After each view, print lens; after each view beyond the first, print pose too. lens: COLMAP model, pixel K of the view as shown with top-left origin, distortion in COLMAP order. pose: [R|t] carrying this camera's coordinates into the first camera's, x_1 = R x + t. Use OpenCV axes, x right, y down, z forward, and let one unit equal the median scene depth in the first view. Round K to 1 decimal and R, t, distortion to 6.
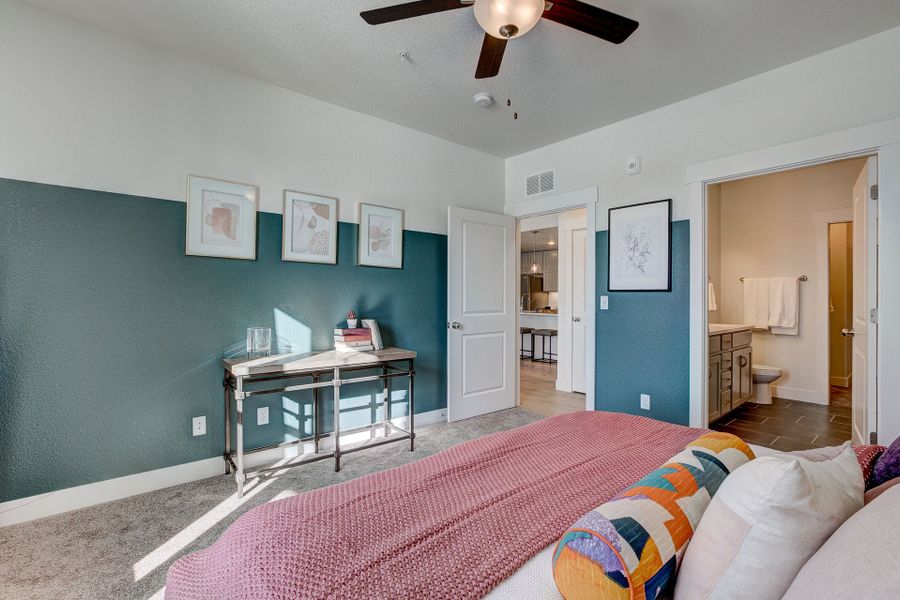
lens RADIAL K [[407.3, 0, 449.8], [0, 407.3, 297.4], [0, 0, 1]] dist [-0.036952, 0.018407]
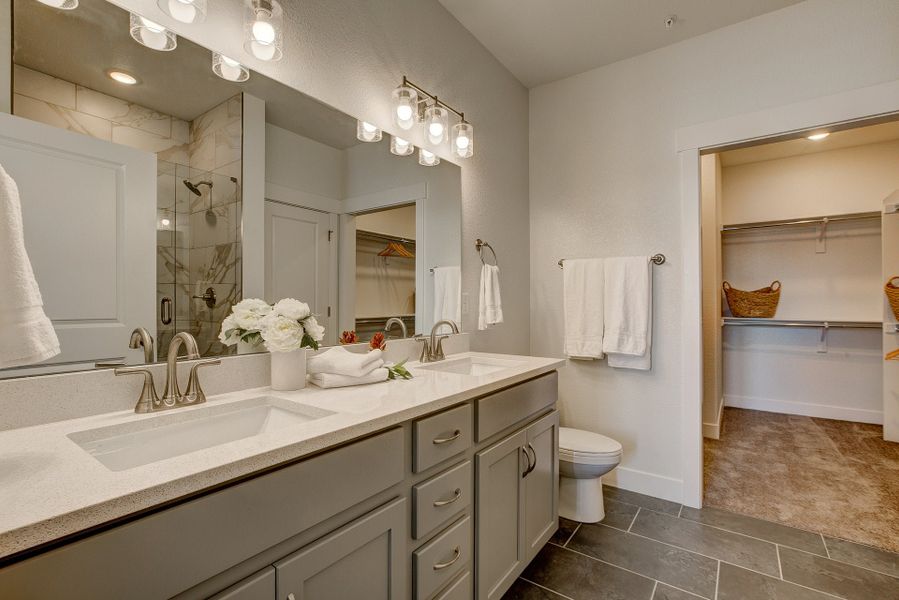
lens RADIAL K [[406.8, 0, 449.3], [0, 406.8, 297.4], [0, 0, 1]] dist [-0.036952, 0.018407]
pose [[0.972836, -0.003825, 0.231462, 0.490721], [0.005372, 0.999967, -0.006054, 0.003627], [-0.231431, 0.007133, 0.972825, 0.546812]]
